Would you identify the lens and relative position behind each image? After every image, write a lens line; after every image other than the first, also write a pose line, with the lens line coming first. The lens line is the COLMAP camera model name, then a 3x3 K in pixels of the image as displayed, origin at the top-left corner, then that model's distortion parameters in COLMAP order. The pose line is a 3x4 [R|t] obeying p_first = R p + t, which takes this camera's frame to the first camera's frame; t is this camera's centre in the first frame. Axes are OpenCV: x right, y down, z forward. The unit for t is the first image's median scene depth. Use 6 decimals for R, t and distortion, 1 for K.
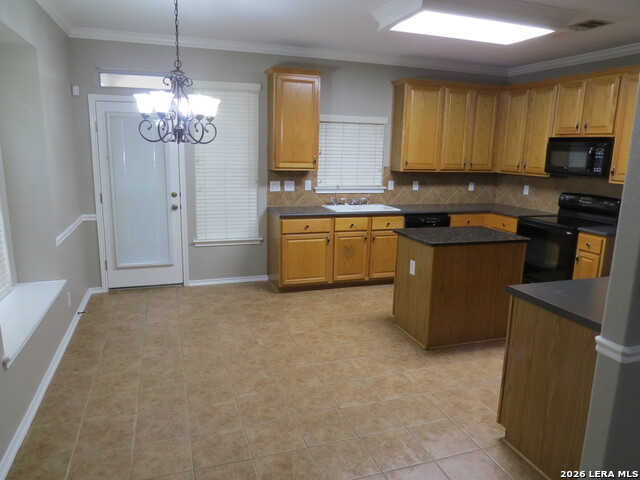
lens RADIAL K [[452.9, 0, 320.0], [0, 452.9, 240.0], [0, 0, 1]] dist [-0.025624, -0.000476]
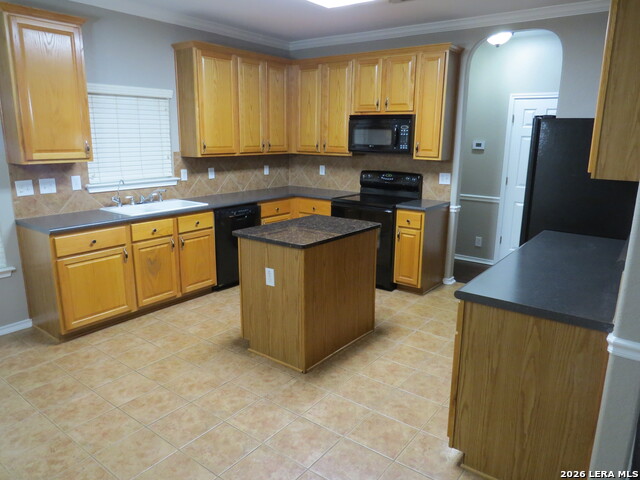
lens RADIAL K [[452.9, 0, 320.0], [0, 452.9, 240.0], [0, 0, 1]] dist [-0.025624, -0.000476]
pose [[0.828711, -0.142186, 0.541314, -0.113077], [0.121414, 0.989831, 0.074121, -0.040699], [-0.546348, 0.004298, 0.837547, 0.215023]]
